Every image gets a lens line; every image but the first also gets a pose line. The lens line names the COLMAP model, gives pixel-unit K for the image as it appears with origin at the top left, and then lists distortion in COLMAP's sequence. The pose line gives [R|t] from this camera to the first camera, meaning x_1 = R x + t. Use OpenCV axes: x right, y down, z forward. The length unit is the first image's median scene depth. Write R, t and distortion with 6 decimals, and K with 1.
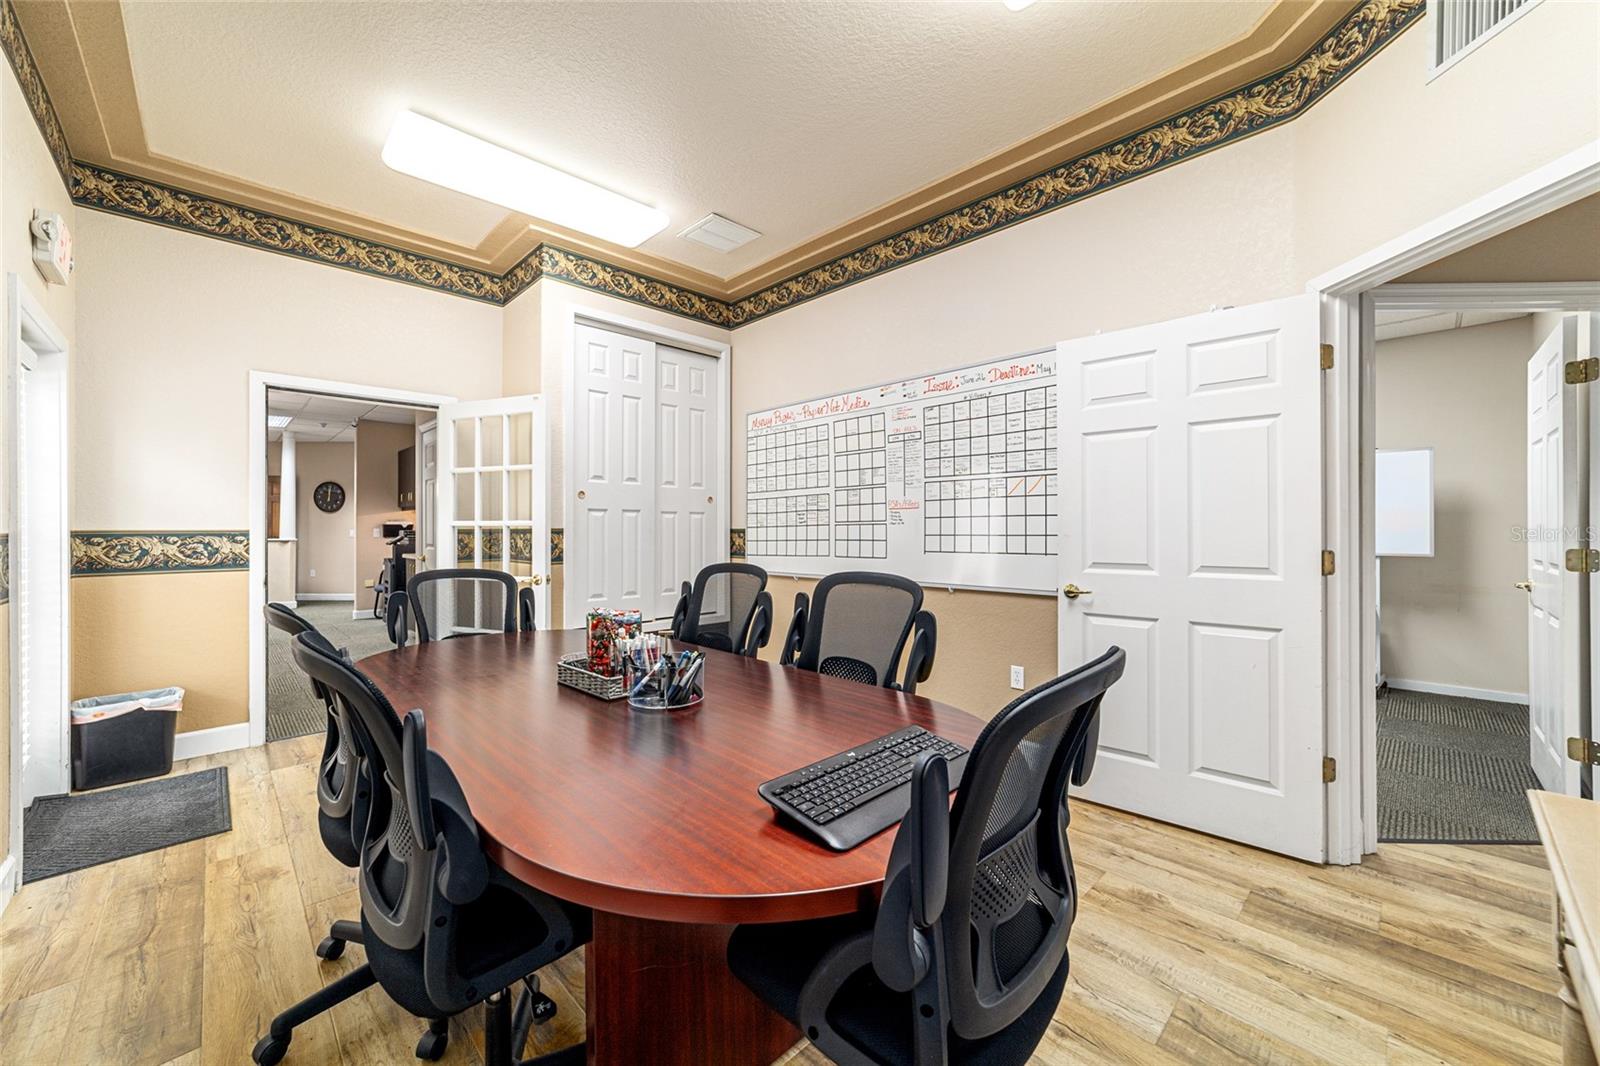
lens RADIAL K [[614.7, 0, 803.2], [0, 614.7, 532.1], [0, 0, 1]] dist [-0.012394, 0.004124]
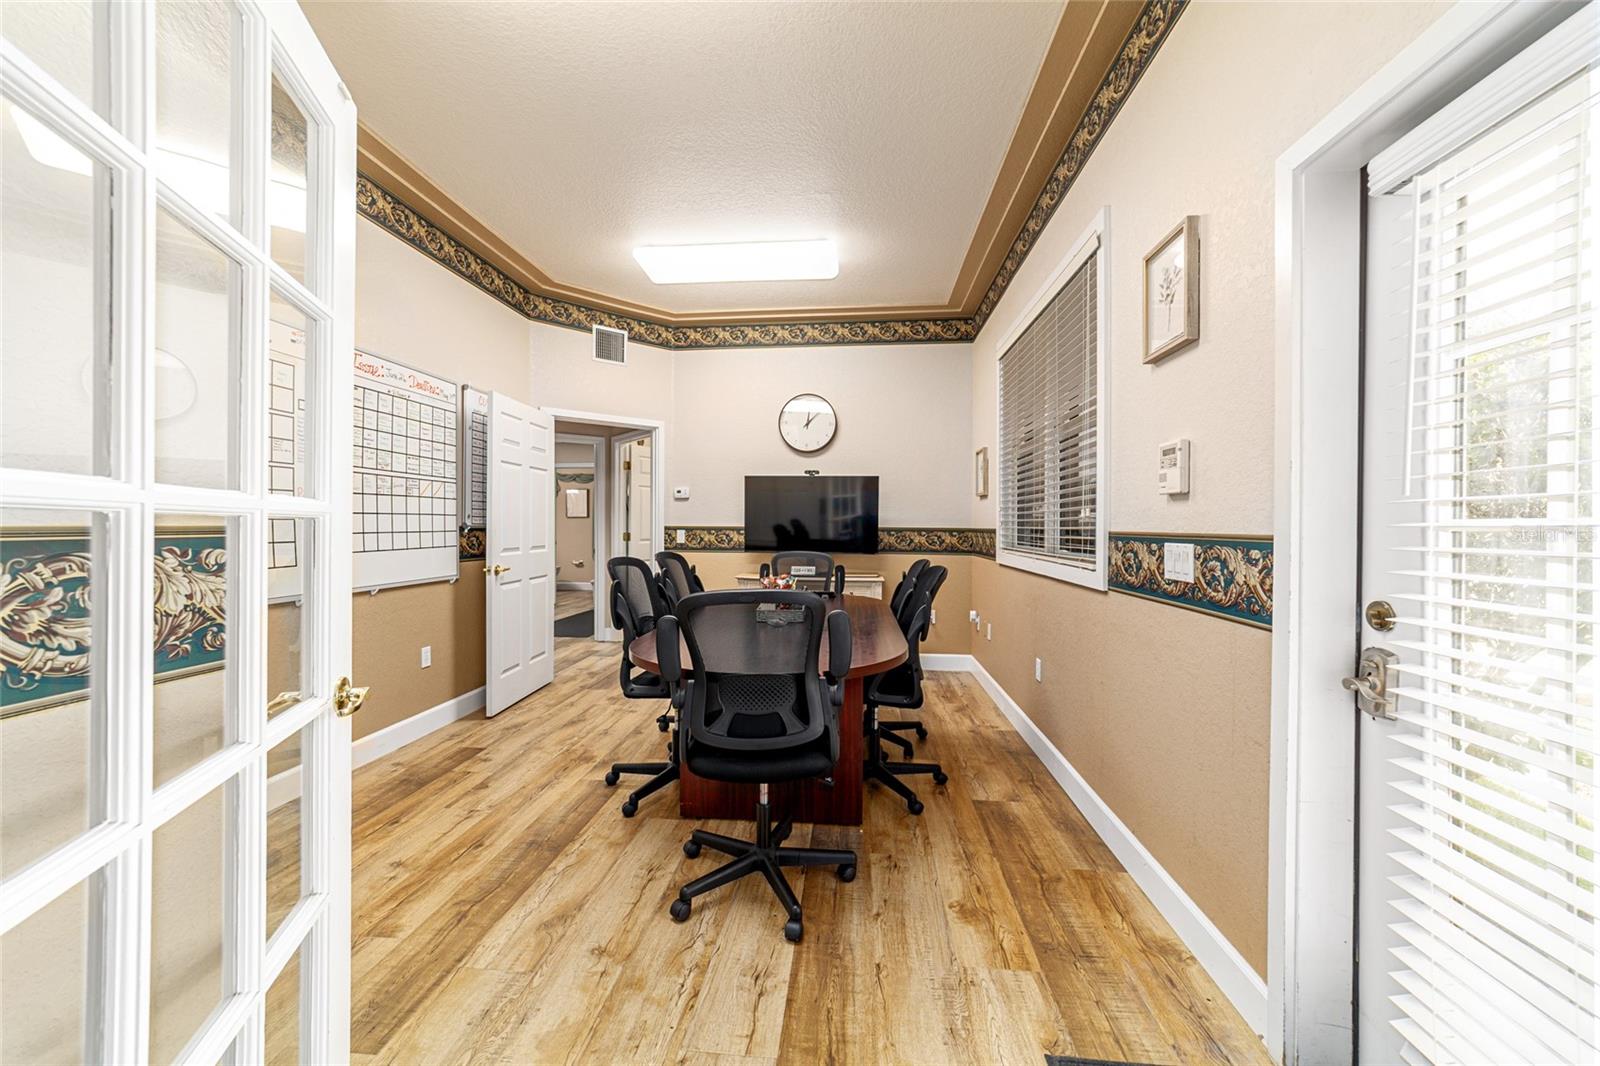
lens RADIAL K [[614.7, 0, 795.6], [0, 614.7, 524.3], [0, 0, 1]] dist [-0.012394, 0.004124]
pose [[-0.642749, -0.000379, 0.766077, -1.303895], [-0.001907, 0.999998, -0.001104, -0.012079], [-0.766074, -0.002171, -0.642748, 1.648217]]
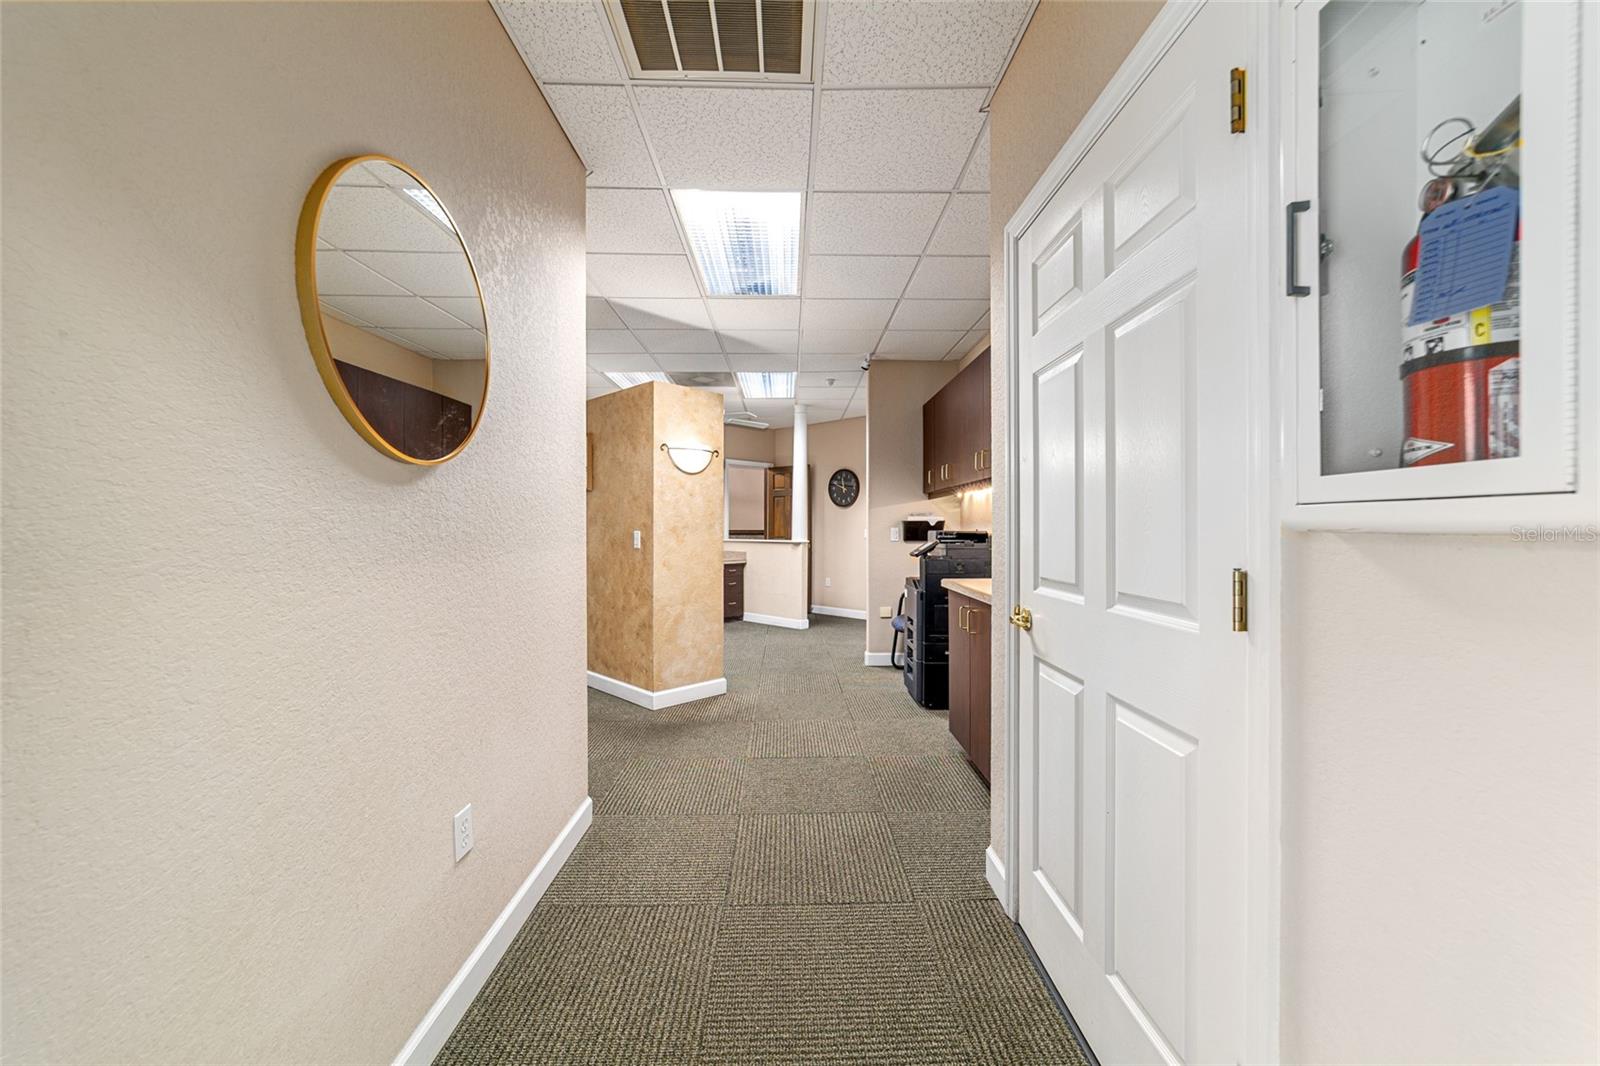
lens RADIAL K [[614.7, 0, 799.1], [0, 614.7, 532.7], [0, 0, 1]] dist [-0.012394, 0.004124]
pose [[0.731291, 0.003180, -0.682058, -0.341835], [0.001942, 0.999975, 0.006744, -0.004958], [0.682063, -0.006256, 0.731267, 0.474999]]
